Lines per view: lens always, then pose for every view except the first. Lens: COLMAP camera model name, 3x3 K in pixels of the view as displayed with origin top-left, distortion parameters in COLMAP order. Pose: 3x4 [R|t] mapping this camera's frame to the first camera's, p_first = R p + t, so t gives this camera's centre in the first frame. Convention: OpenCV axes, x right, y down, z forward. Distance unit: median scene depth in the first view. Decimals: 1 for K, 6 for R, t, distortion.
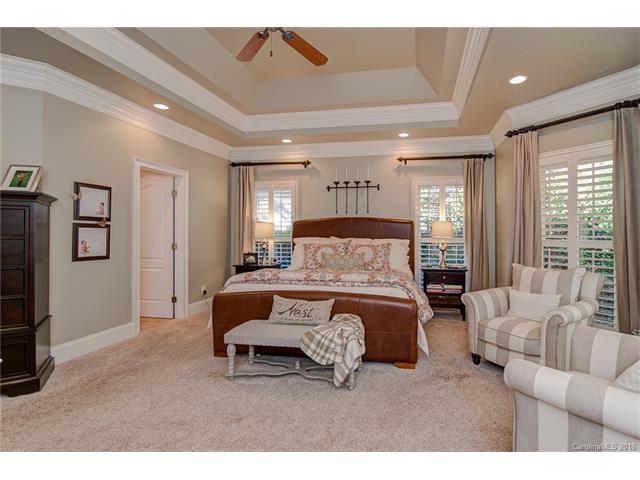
lens RADIAL K [[319.9, 0, 321.7], [0, 319.9, 237.5], [0, 0, 1]] dist [-0.002426, -0.000200]
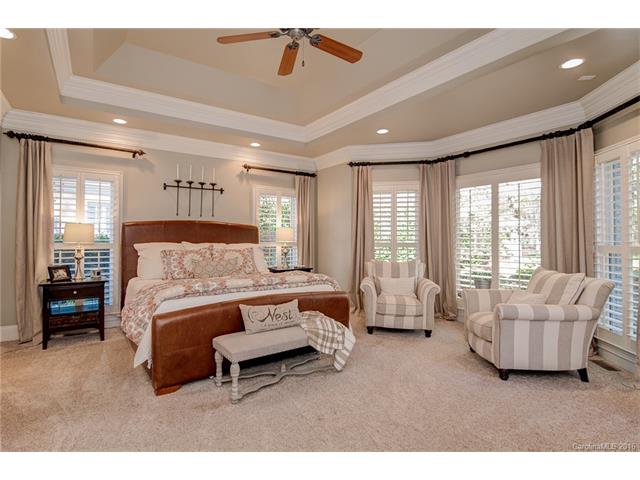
lens RADIAL K [[326.2, 0, 320.0], [0, 326.2, 240.0], [0, 0, 1]] dist [-0.002356, -0.000467]
pose [[0.711194, -0.005451, 0.702975, -0.360945], [0.009596, 0.999952, -0.001954, -0.001976], [-0.702931, 0.008135, 0.711212, 0.089270]]
